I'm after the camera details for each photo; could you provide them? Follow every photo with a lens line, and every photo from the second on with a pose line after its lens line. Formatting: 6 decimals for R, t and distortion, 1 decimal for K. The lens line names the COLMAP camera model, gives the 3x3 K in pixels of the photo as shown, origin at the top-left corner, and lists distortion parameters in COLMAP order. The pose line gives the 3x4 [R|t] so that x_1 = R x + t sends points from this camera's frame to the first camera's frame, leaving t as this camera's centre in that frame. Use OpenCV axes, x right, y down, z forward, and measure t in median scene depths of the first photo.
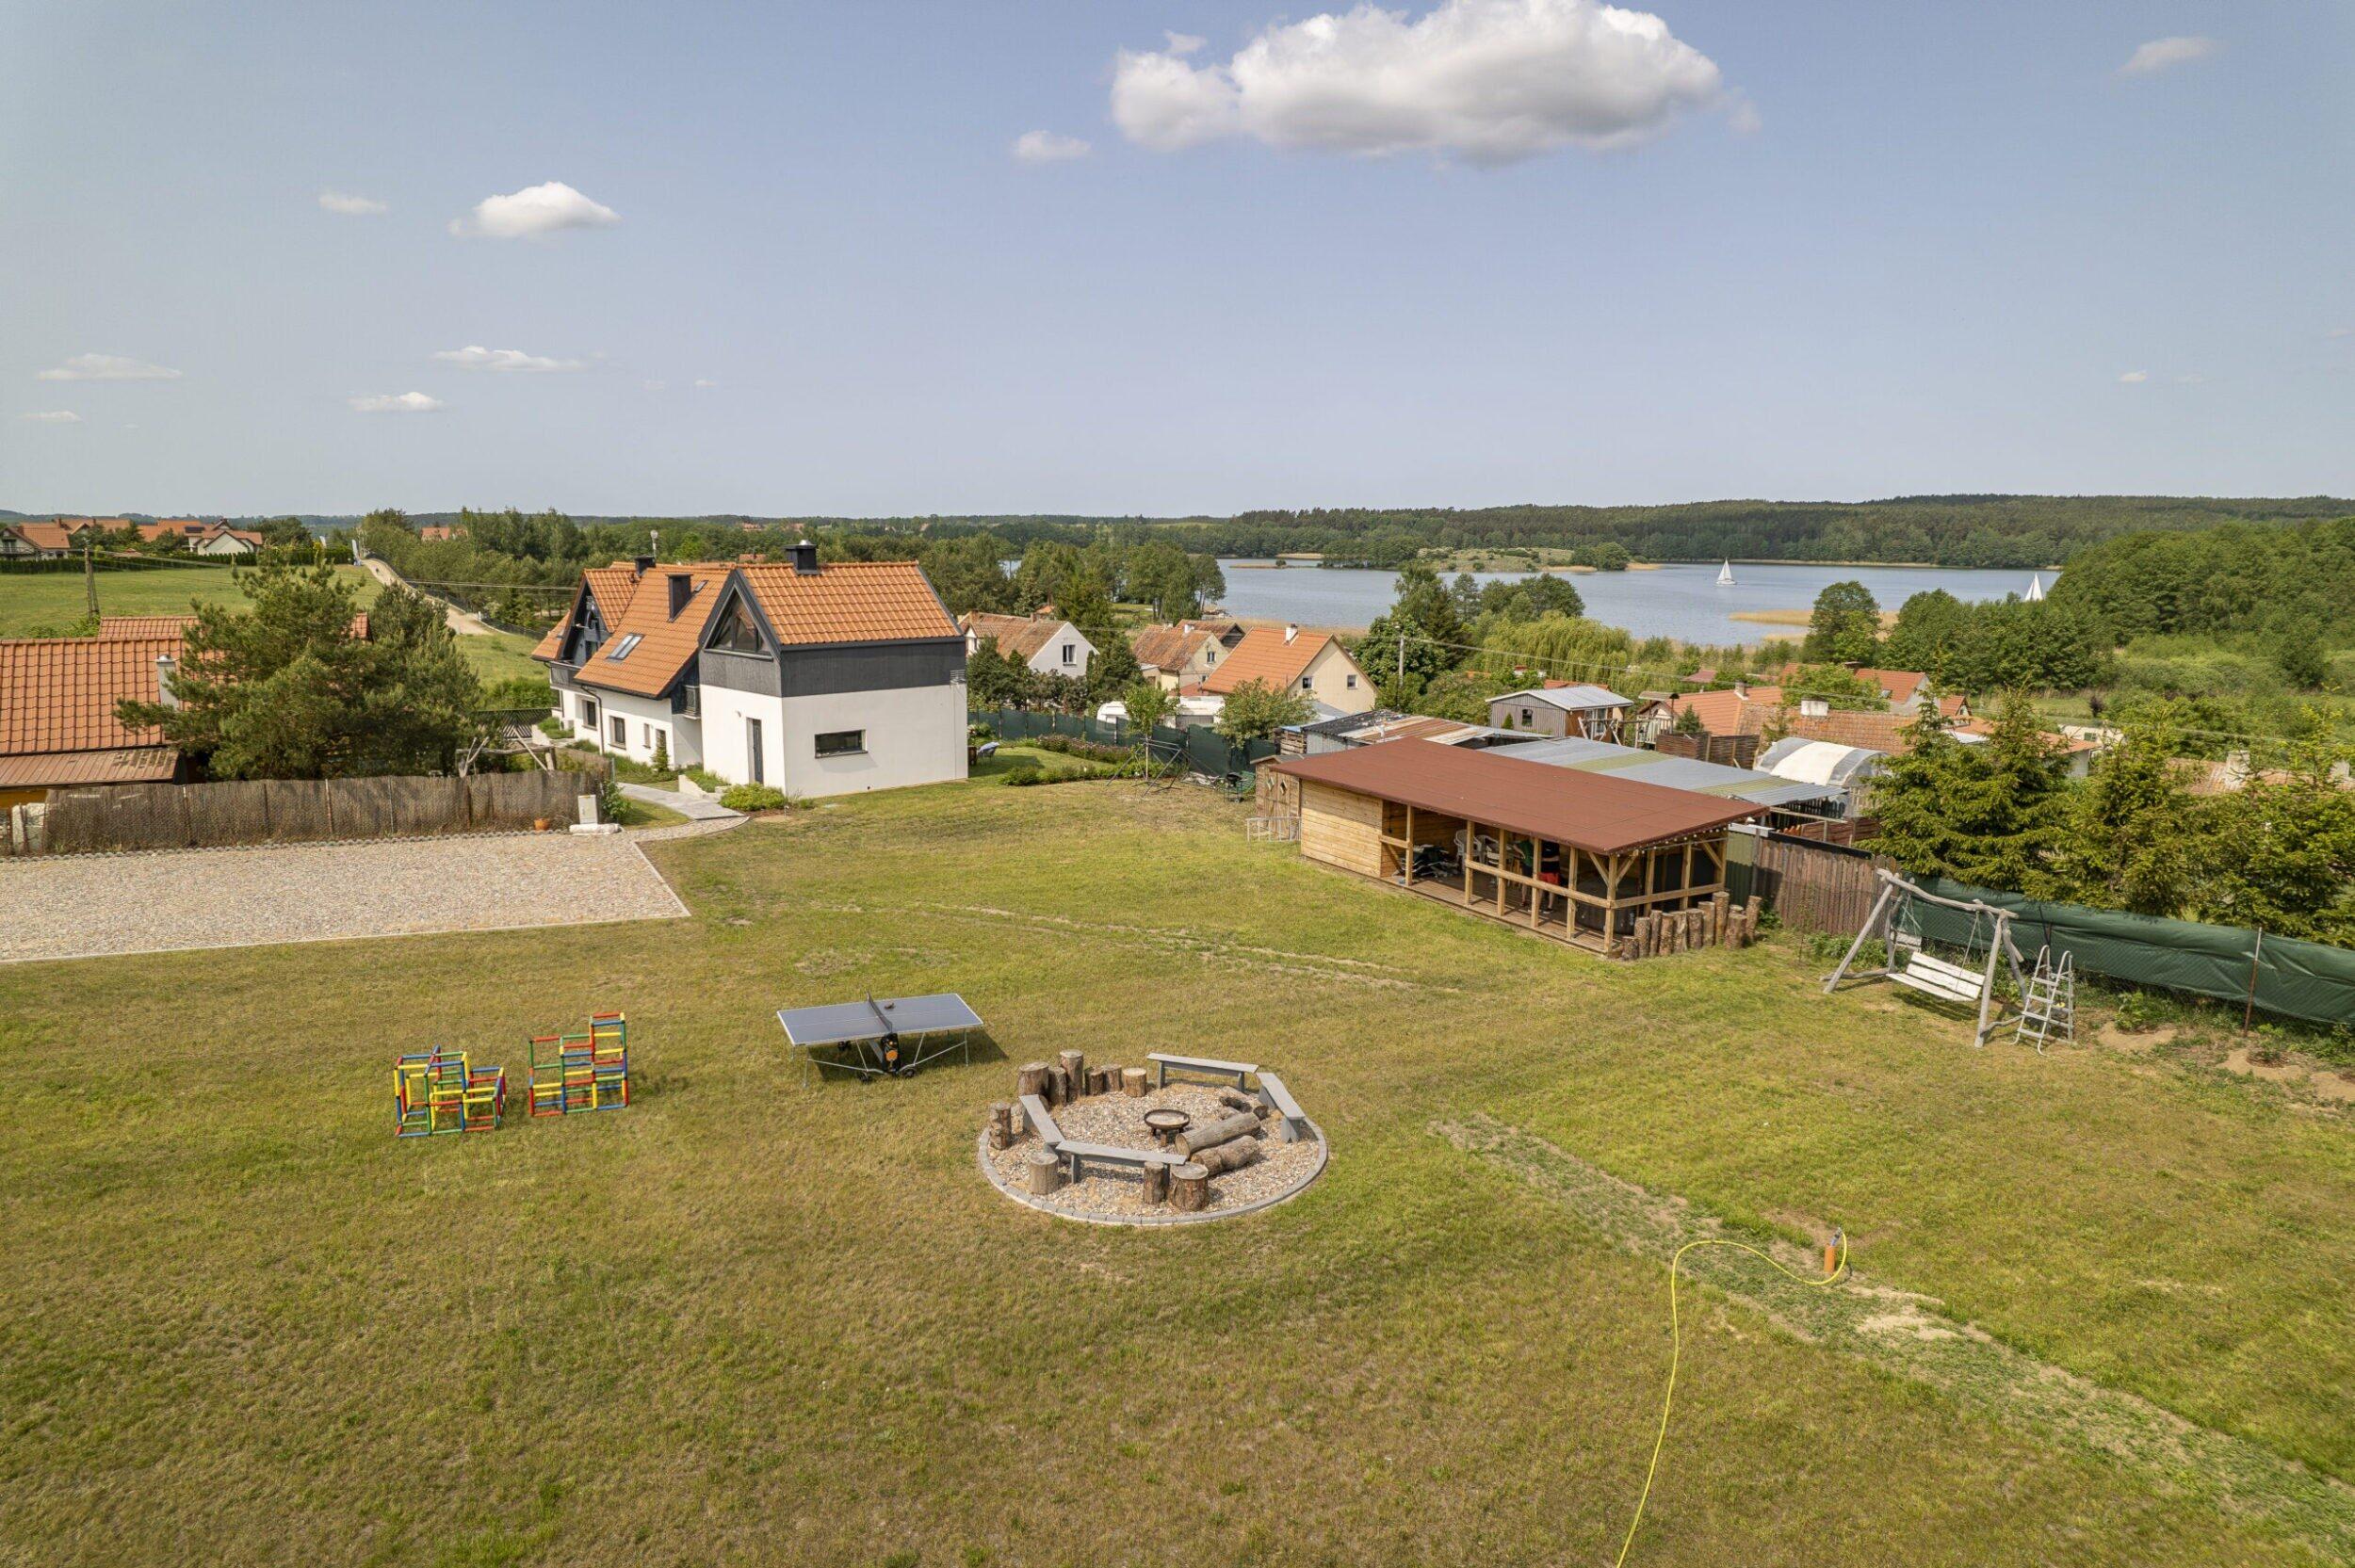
lens RADIAL K [[1484.4, 0, 1177.5], [0, 1484.4, 784.0], [0, 0, 1]] dist [-0.054988, 0.036762]
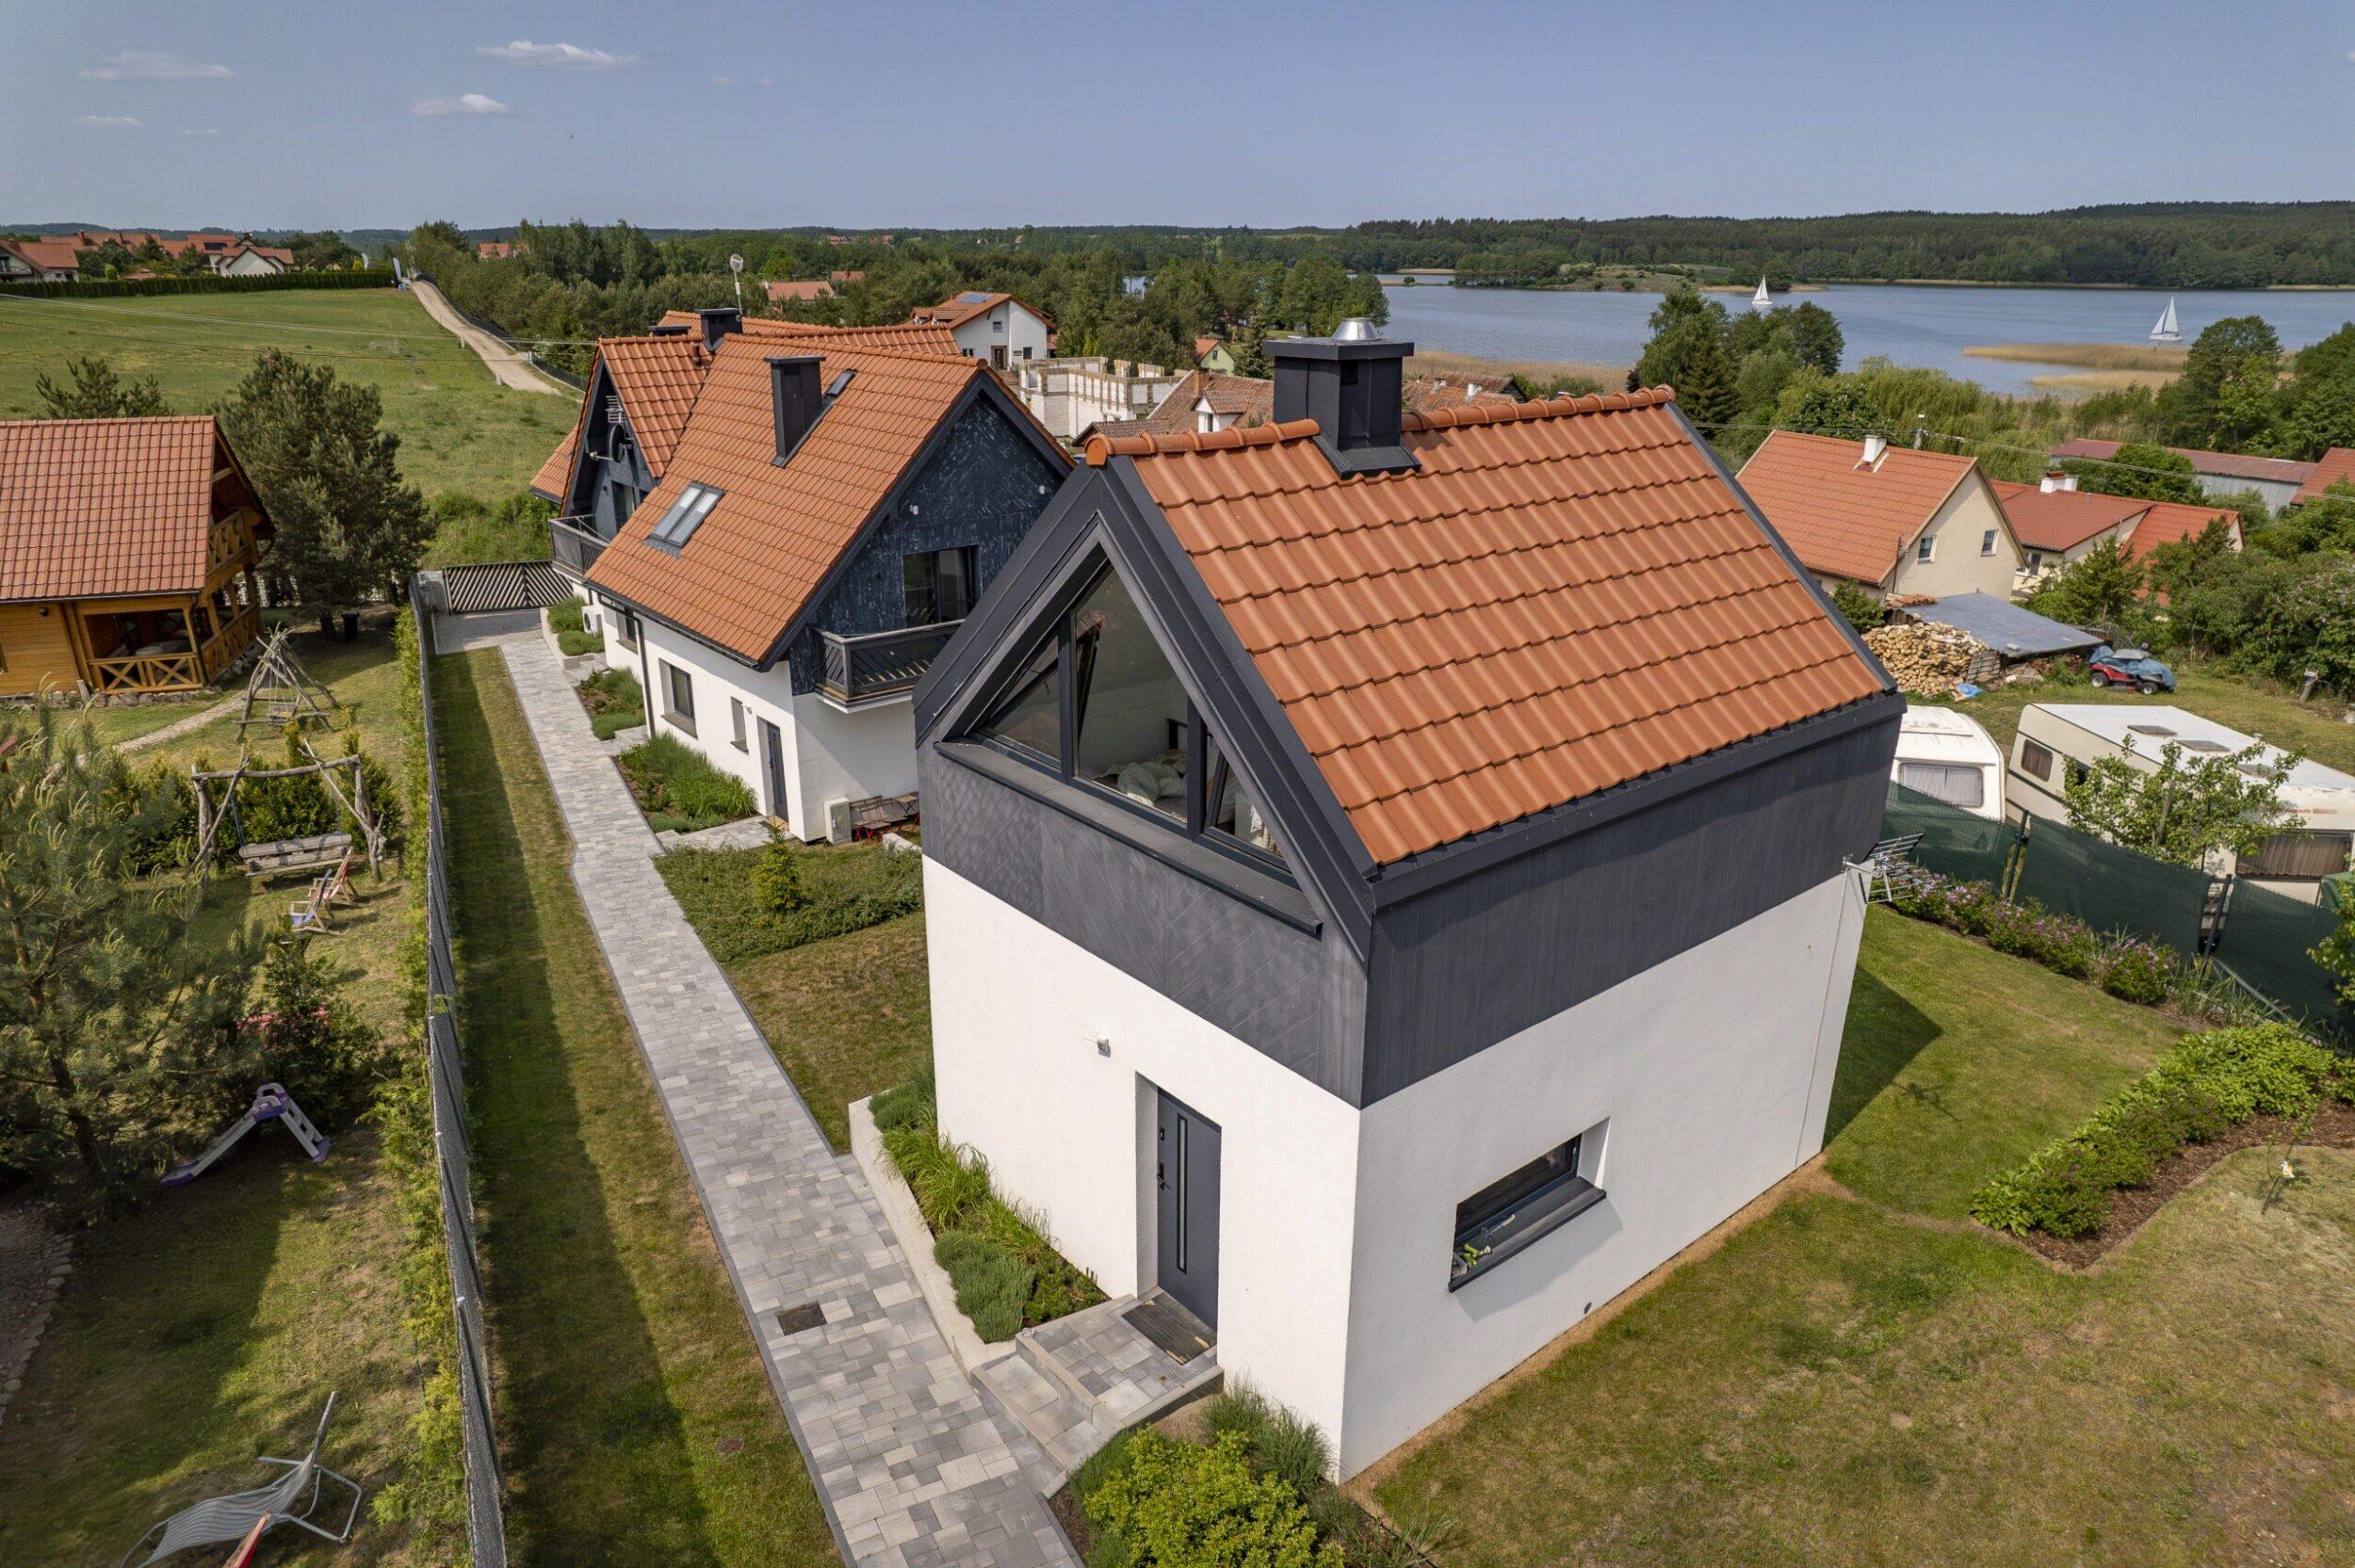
lens RADIAL K [[1506.5, 0, 1181.5], [0, 1506.5, 794.5], [0, 0, 1]] dist [-0.074047, 0.063606]
pose [[0.997963, 0.021100, -0.060211, -0.040495], [-0.009683, 0.982890, 0.183936, -0.020461], [0.063061, -0.182978, 0.981092, 0.114409]]
